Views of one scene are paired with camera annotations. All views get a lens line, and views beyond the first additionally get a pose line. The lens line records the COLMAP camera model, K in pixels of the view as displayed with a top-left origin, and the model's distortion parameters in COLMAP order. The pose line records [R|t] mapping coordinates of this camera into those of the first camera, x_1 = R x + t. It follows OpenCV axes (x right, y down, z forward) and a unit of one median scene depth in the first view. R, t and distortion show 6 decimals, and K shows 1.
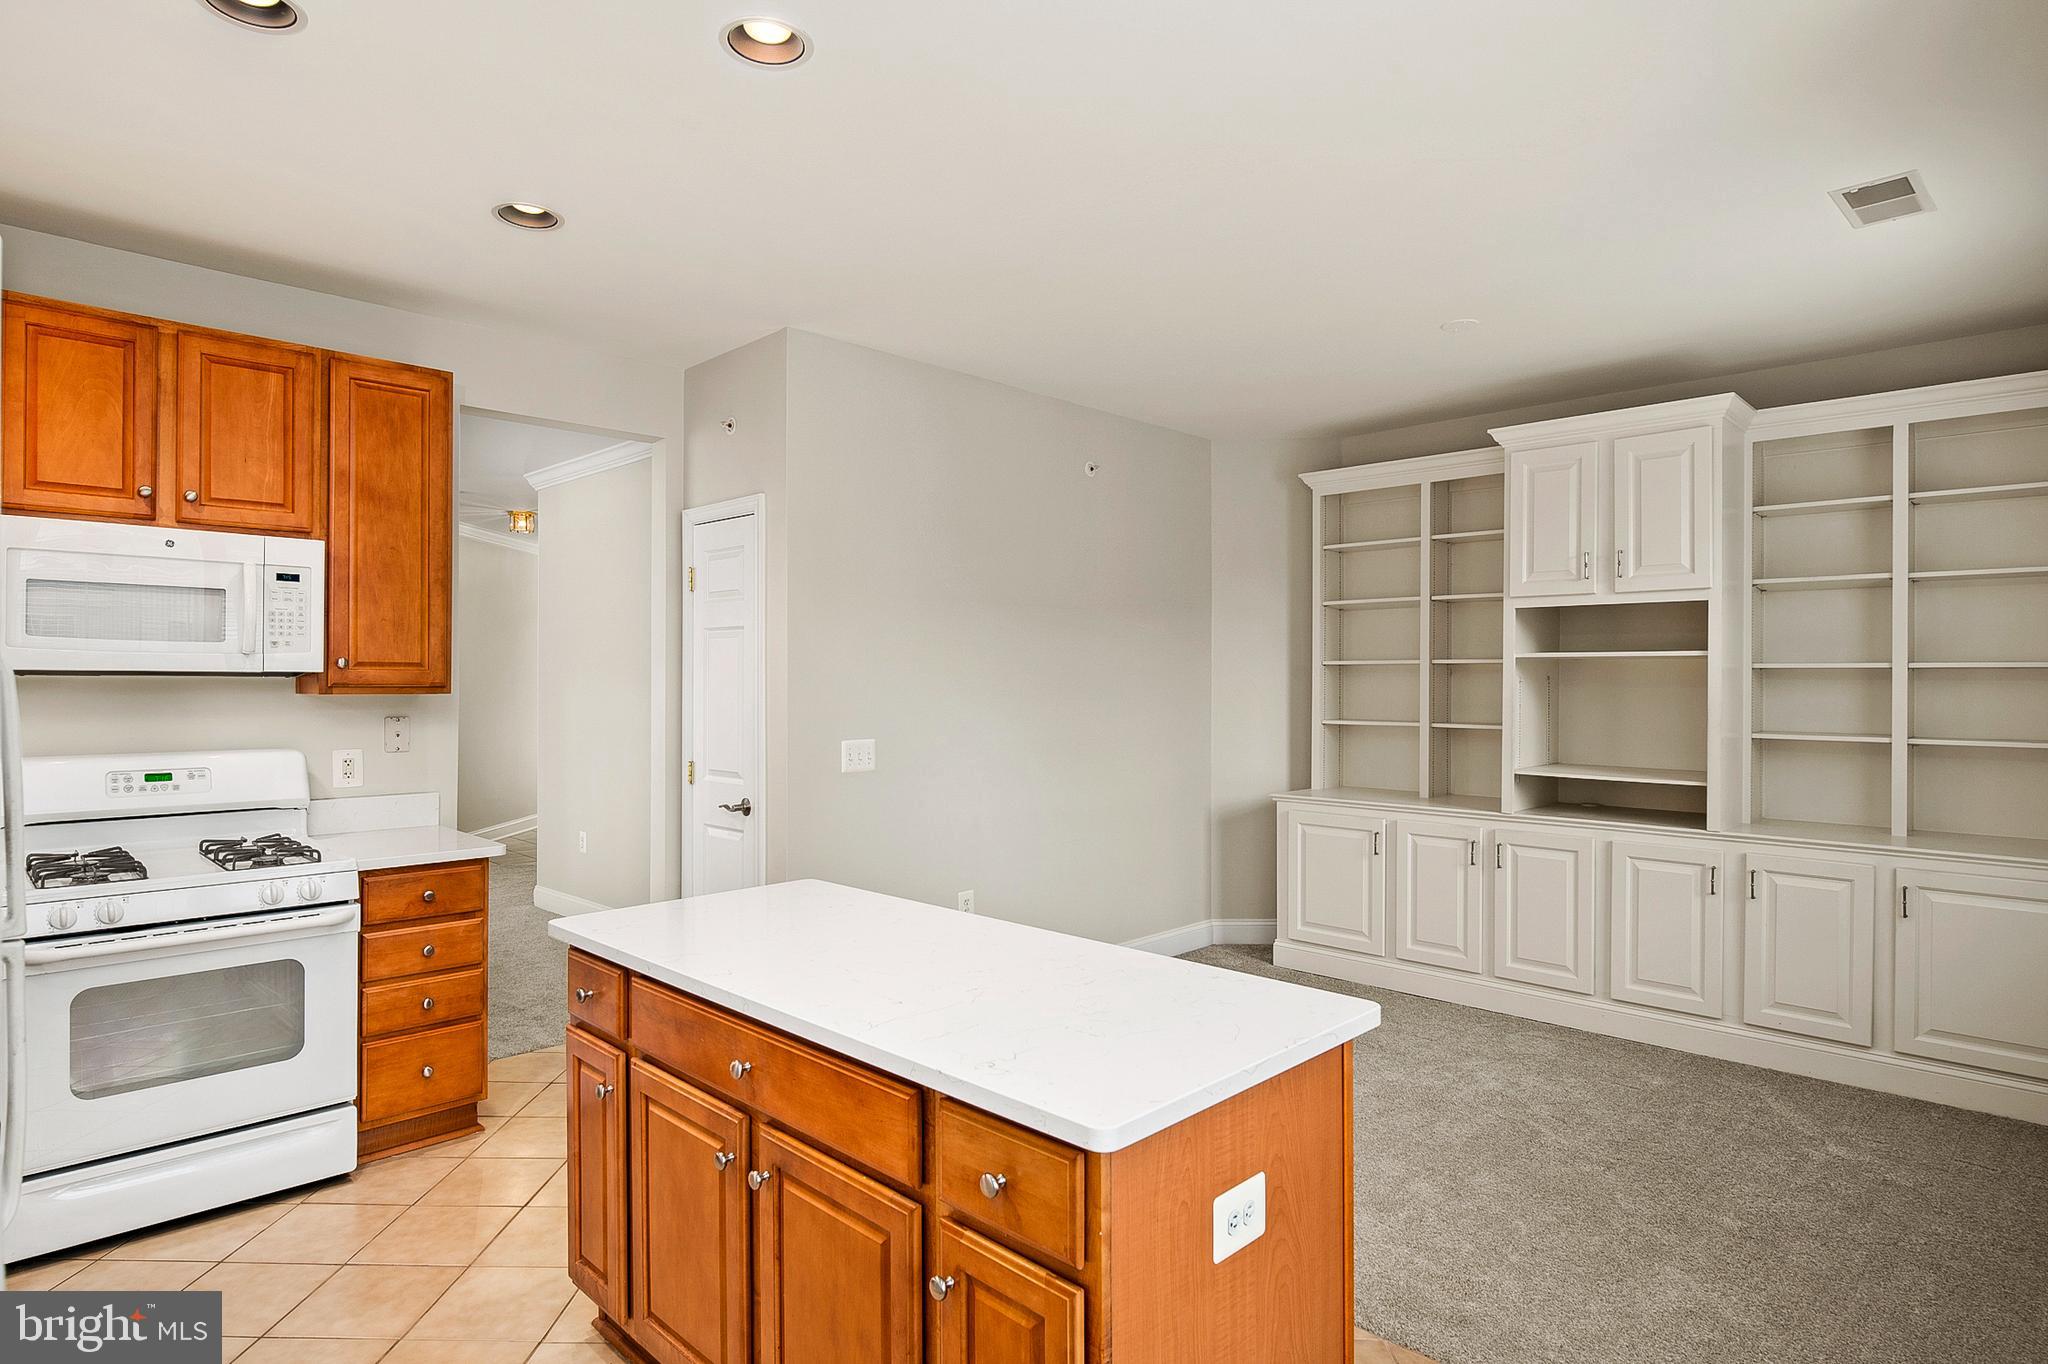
lens RADIAL K [[1114.4, 0, 1027.0], [0, 1114.4, 677.6], [0, 0, 1]] dist [-0.001420, -0.000586]
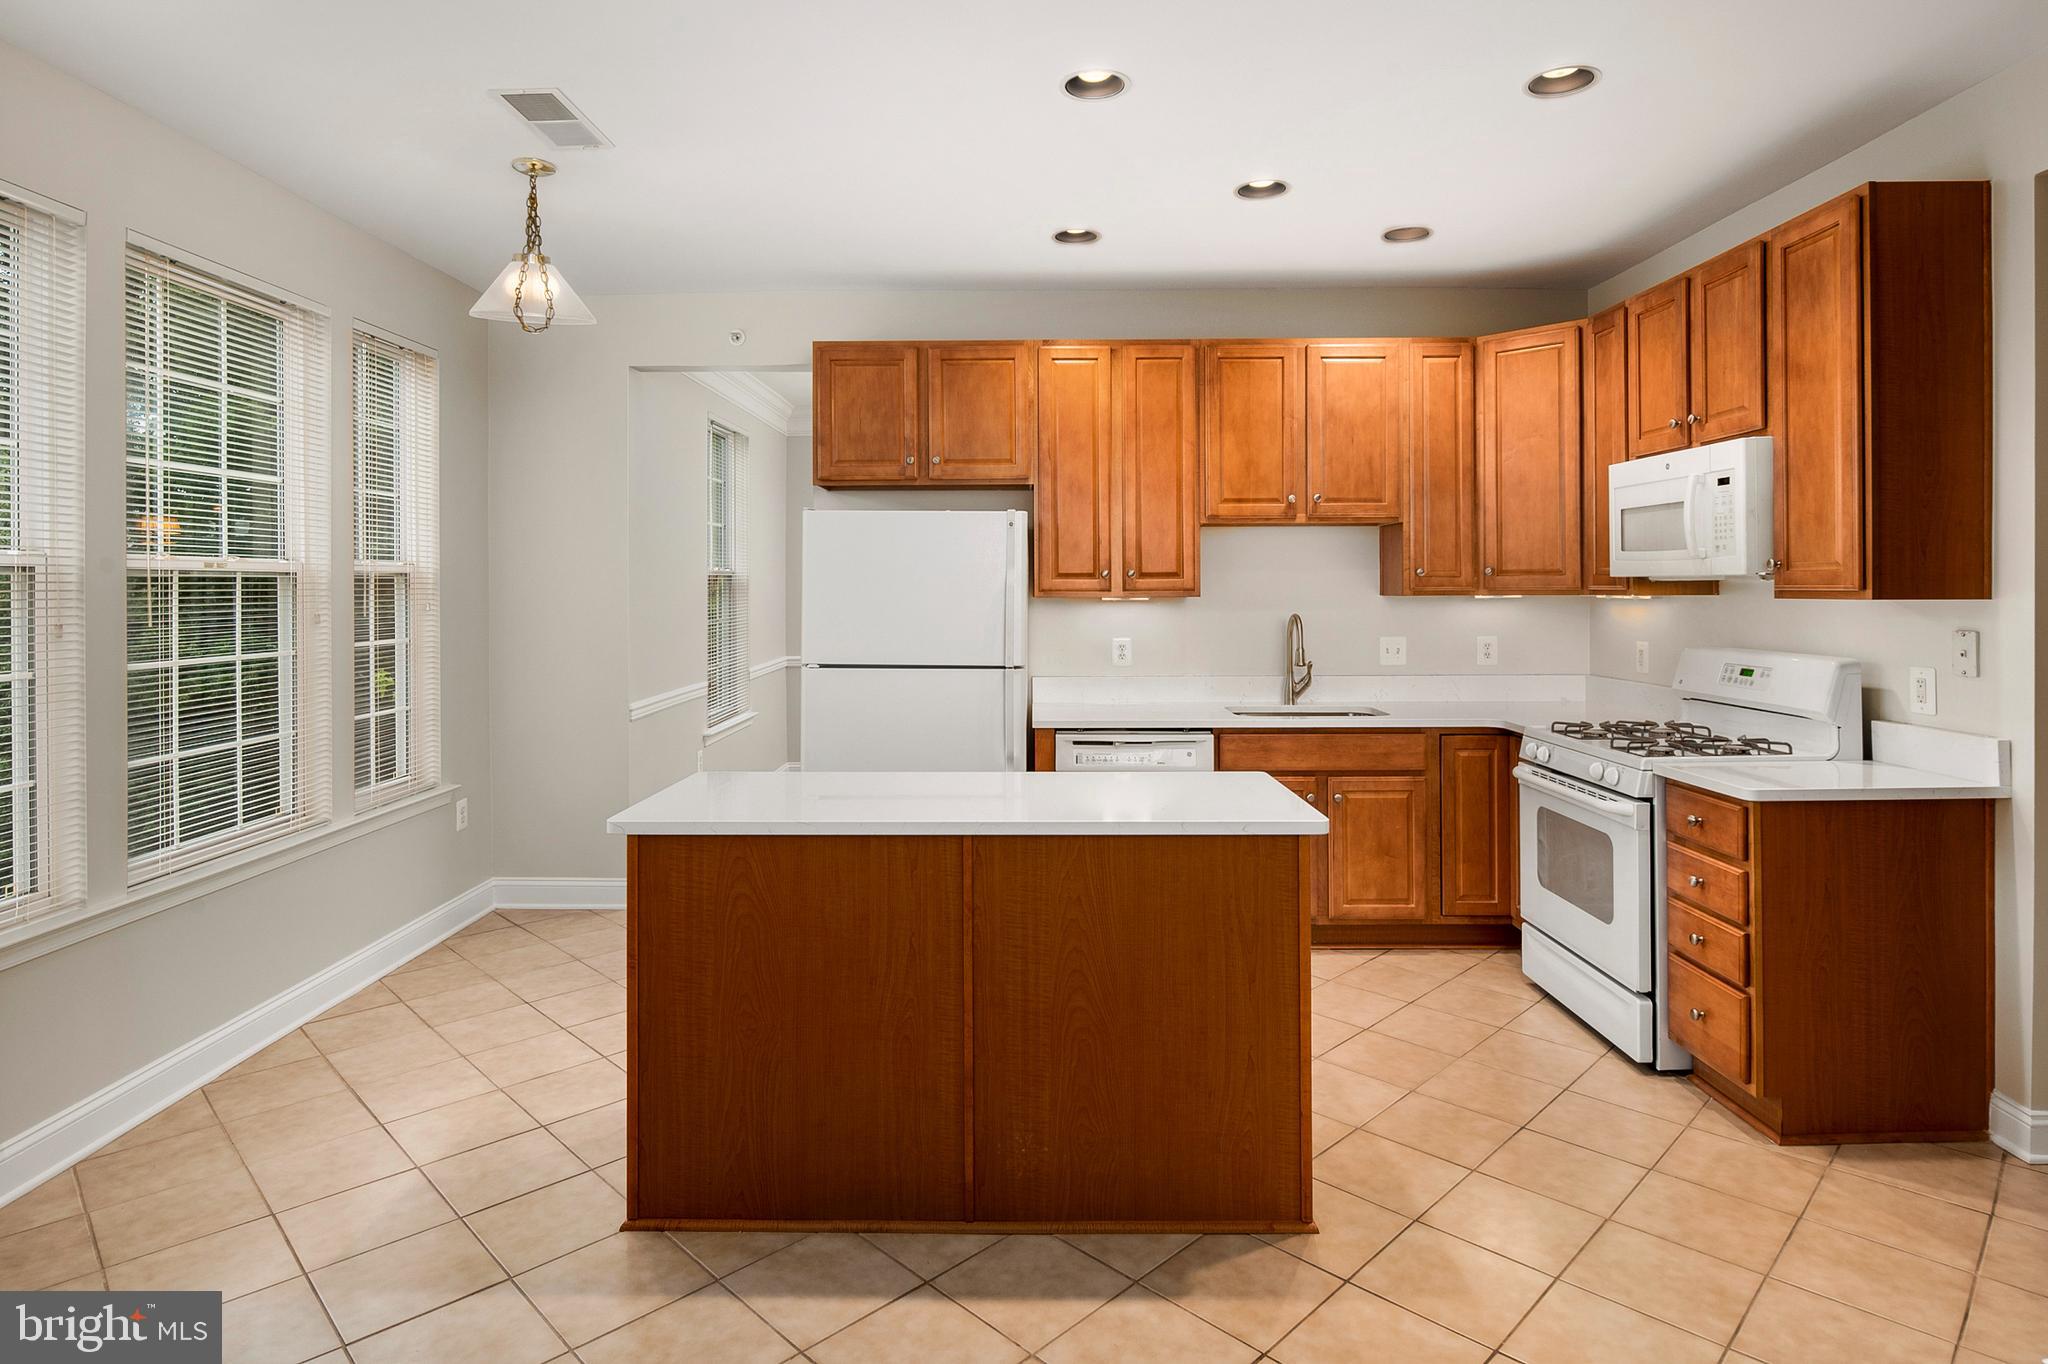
lens RADIAL K [[1130.0, 0, 1022.0], [0, 1130.0, 593.0], [0, 0, 1]] dist [0.000611, -0.000015]
pose [[-0.722381, -0.001591, -0.691494, 0.506744], [-0.001757, 0.999998, -0.000465, 0.013155], [0.691493, 0.000879, -0.722382, 1.312982]]
